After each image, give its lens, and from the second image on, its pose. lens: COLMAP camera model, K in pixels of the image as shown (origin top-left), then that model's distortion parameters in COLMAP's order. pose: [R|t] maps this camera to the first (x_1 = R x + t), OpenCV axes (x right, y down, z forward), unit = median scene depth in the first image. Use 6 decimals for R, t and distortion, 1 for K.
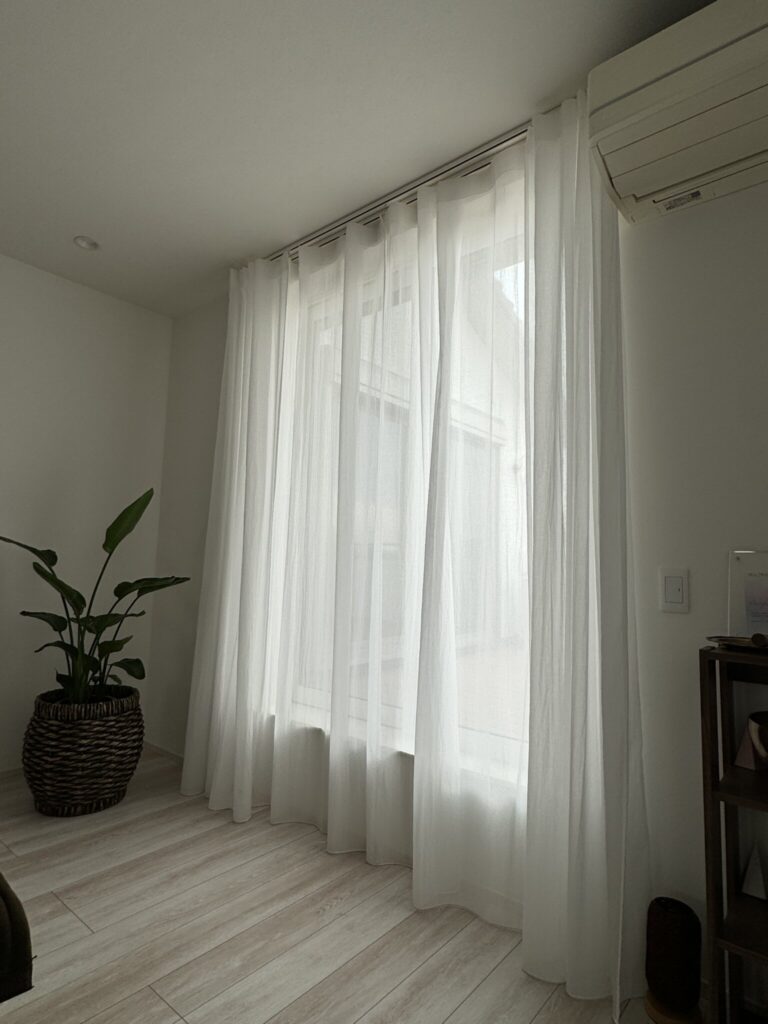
lens RADIAL K [[573.1, 0, 381.8], [0, 573.1, 505.2], [0, 0, 1]] dist [0.003626, 0.002031]
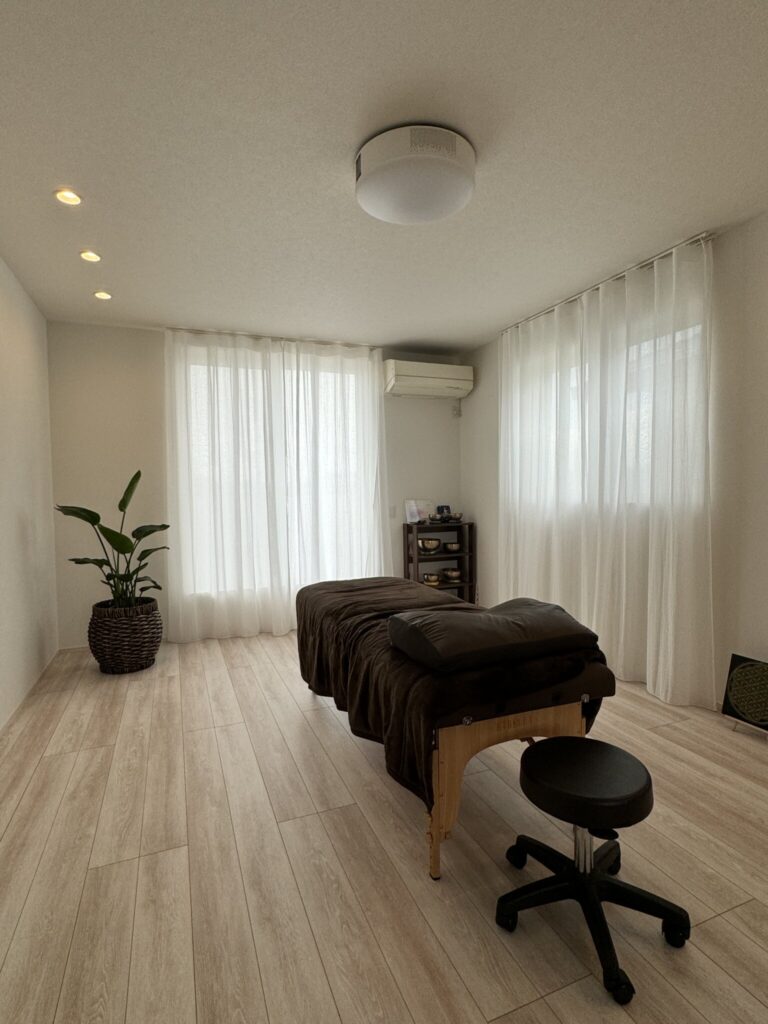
lens RADIAL K [[529.0, 0, 380.2], [0, 529.0, 512.5], [0, 0, 1]] dist [0.004439, -0.000384]
pose [[0.470941, -0.065836, 0.879704, -1.572429], [-0.058482, 0.992688, 0.105599, -0.120146], [-0.880224, -0.101178, 0.463647, -0.285136]]
